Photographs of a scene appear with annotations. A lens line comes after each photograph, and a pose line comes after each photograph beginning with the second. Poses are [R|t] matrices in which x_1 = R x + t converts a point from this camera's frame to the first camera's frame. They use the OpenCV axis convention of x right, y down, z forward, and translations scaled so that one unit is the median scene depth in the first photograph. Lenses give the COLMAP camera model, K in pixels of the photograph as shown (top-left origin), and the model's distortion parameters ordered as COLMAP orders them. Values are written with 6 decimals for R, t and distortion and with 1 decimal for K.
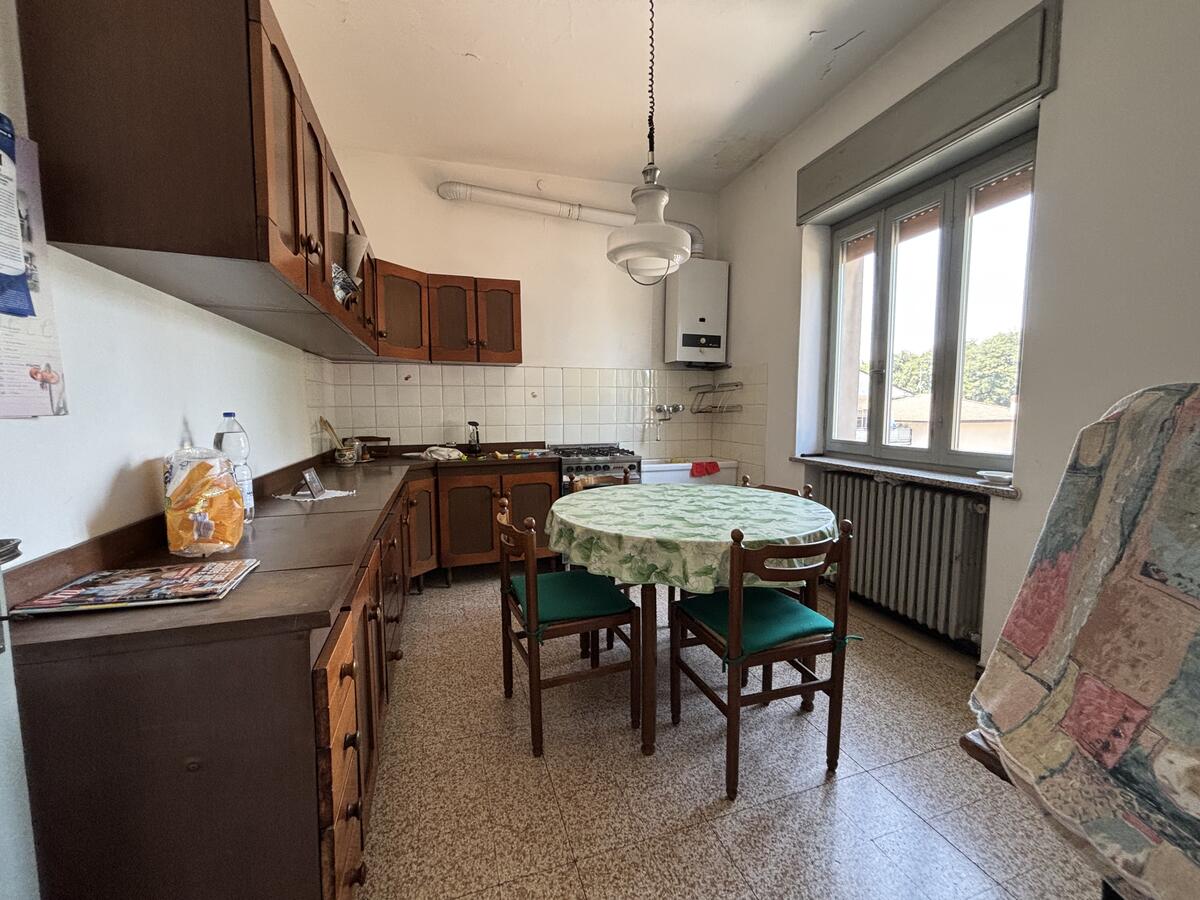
lens RADIAL K [[493.6, 0, 600.0], [0, 493.6, 450.0], [0, 0, 1]] dist [0.003639, 0.000090]
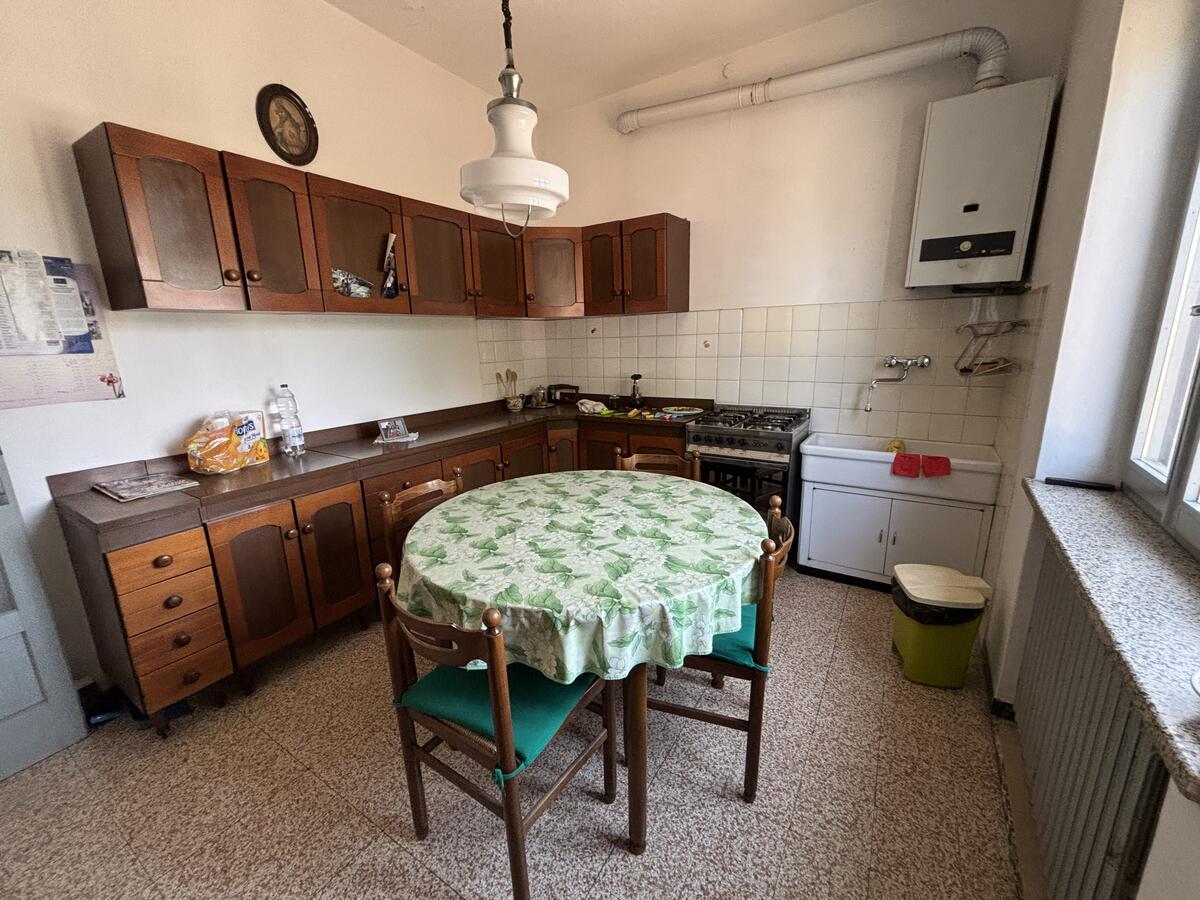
lens RADIAL K [[493.6, 0, 600.0], [0, 493.6, 450.0], [0, 0, 1]] dist [0.003639, 0.000090]
pose [[0.627534, 0.163560, -0.761216, 0.467561], [-0.043367, 0.983511, 0.175573, -0.079906], [0.777380, -0.077166, 0.624280, 0.326195]]
